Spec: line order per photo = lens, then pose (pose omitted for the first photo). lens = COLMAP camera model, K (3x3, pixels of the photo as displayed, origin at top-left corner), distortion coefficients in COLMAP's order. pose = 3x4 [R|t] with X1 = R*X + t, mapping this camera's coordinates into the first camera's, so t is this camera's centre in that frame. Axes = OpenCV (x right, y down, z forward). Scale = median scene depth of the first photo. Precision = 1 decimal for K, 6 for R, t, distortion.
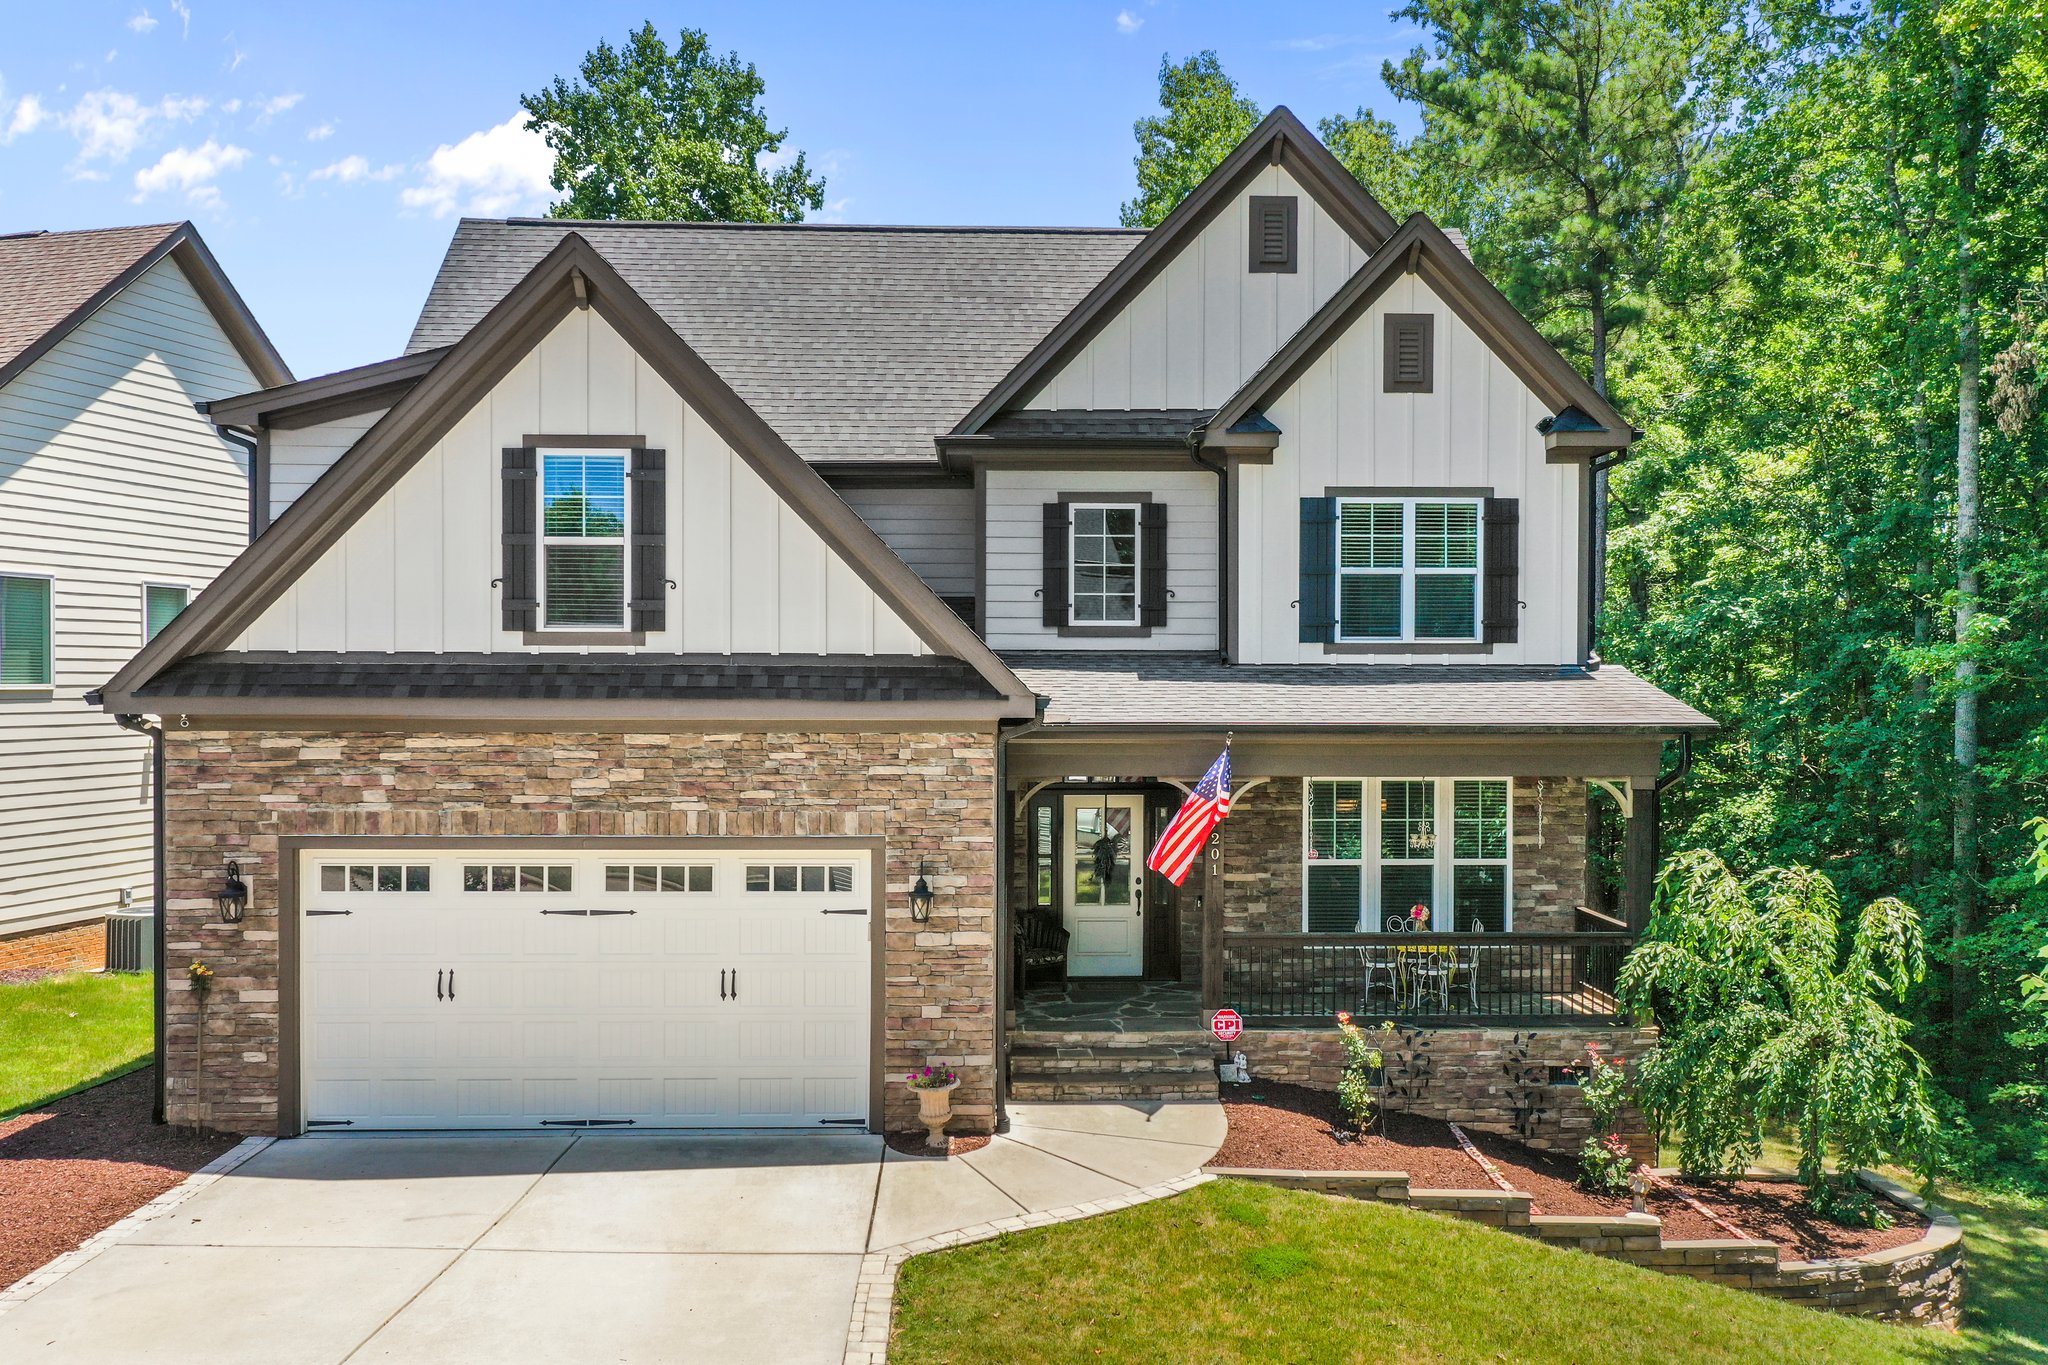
lens RADIAL K [[1649.9, 0, 1030.2], [0, 1649.9, 695.4], [0, 0, 1]] dist [0.018627, -0.002422]
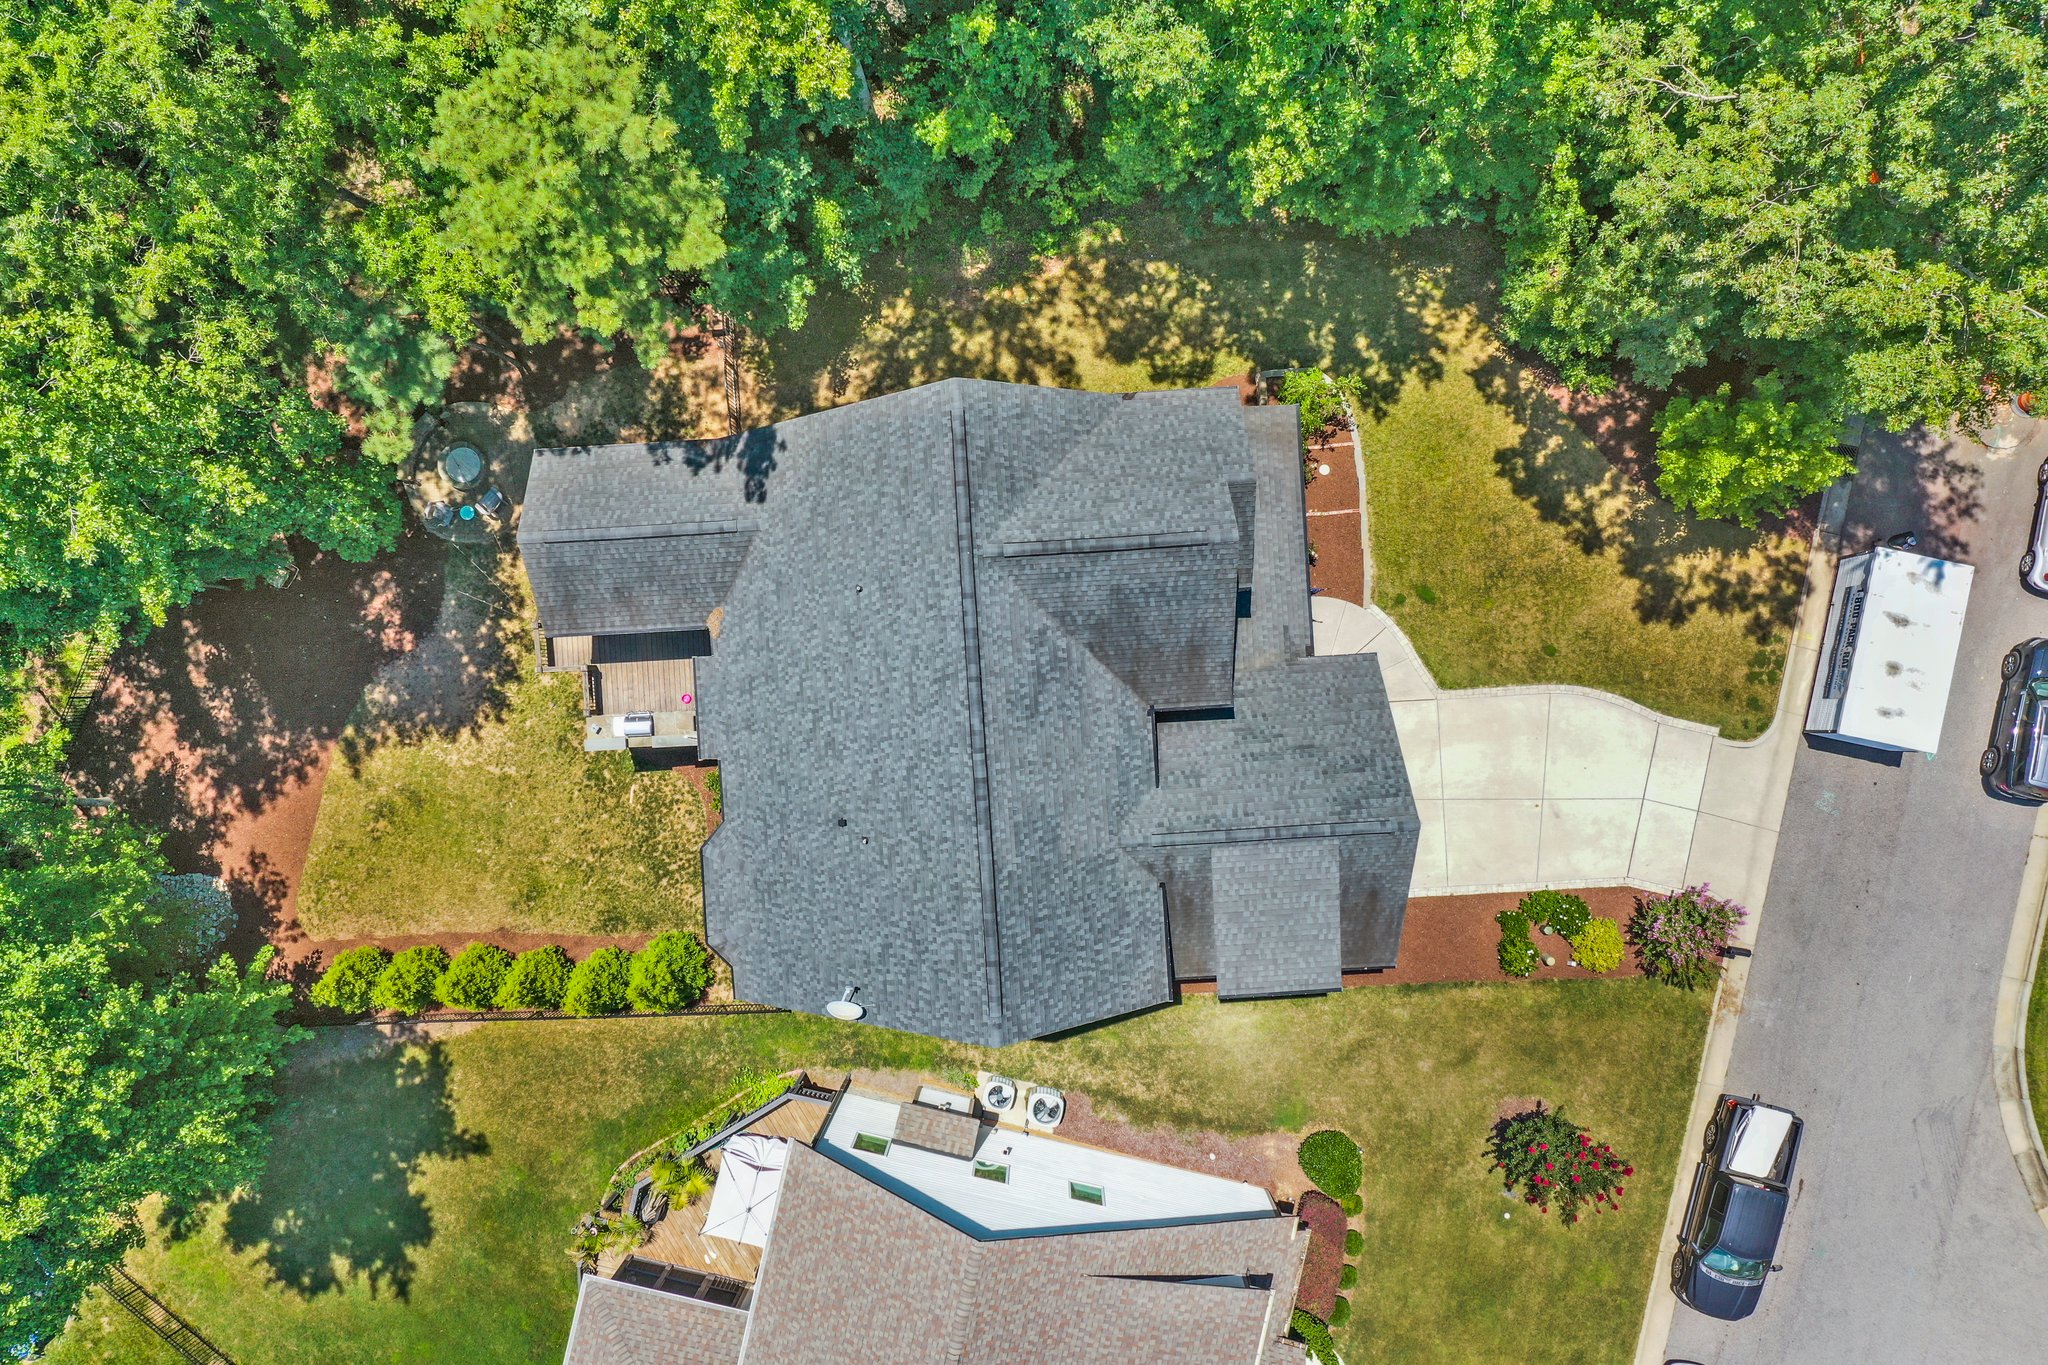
lens RADIAL K [[1649.9, 0, 1029.5], [0, 1649.9, 658.8], [0, 0, 1]] dist [0.018627, -0.002422]
pose [[-0.024769, -0.999693, -0.001142, 0.019750], [0.026366, -0.001795, 0.999651, -2.917358], [-0.999345, 0.024730, 0.026403, 1.502182]]
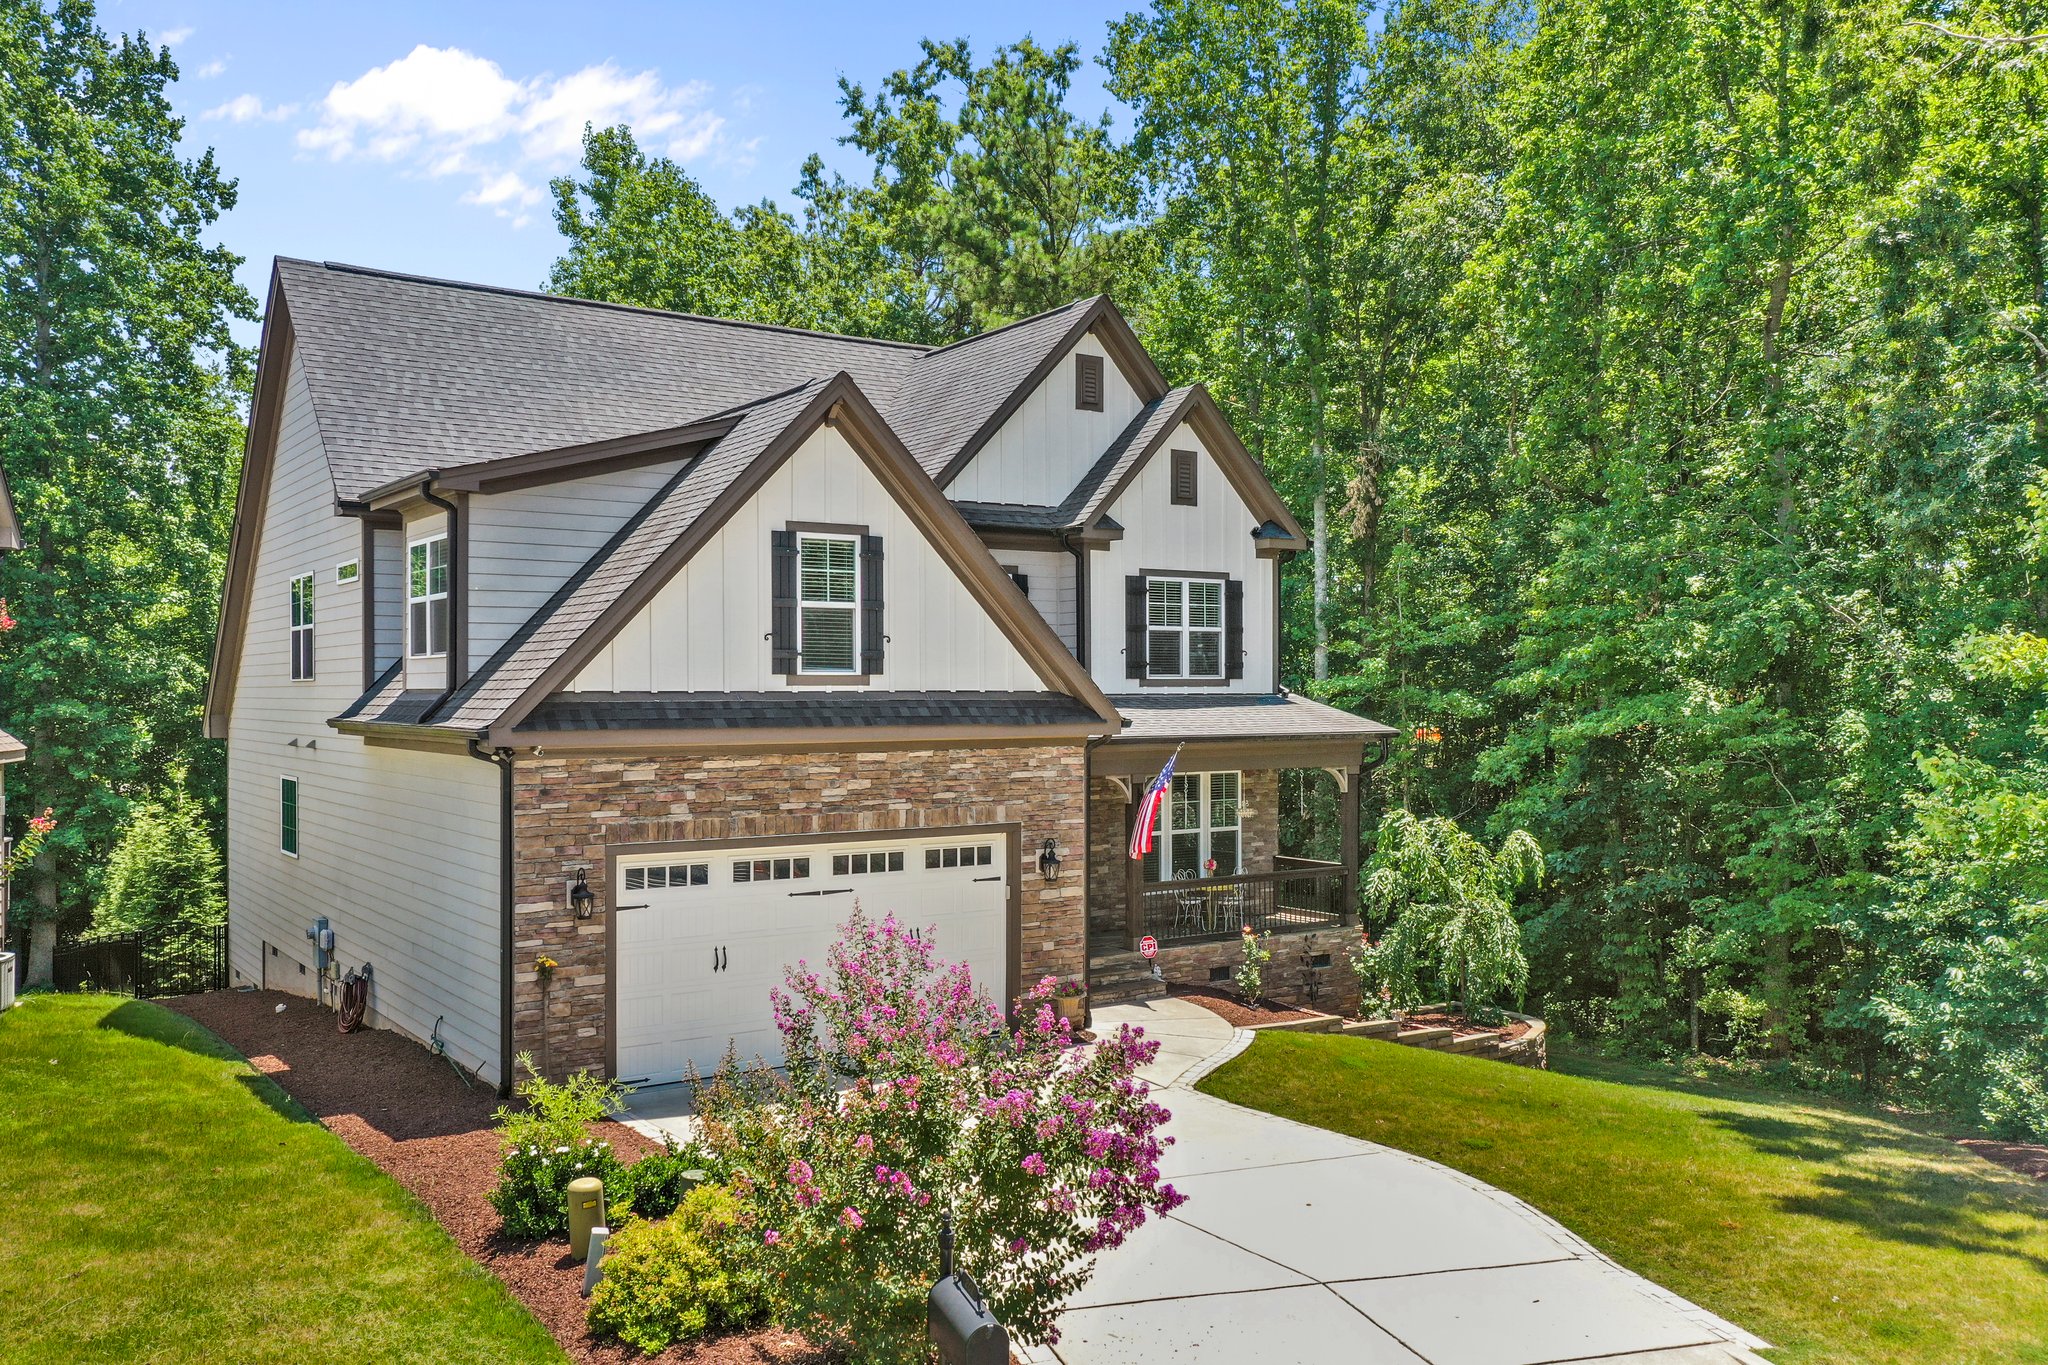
lens RADIAL K [[1649.9, 0, 1034.3], [0, 1649.9, 701.4], [0, 0, 1]] dist [0.018627, -0.002422]
pose [[0.841421, -0.008151, 0.540319, -0.820901], [0.011707, 0.999927, -0.003145, -0.011690], [-0.540254, 0.008972, 0.841454, -0.172740]]
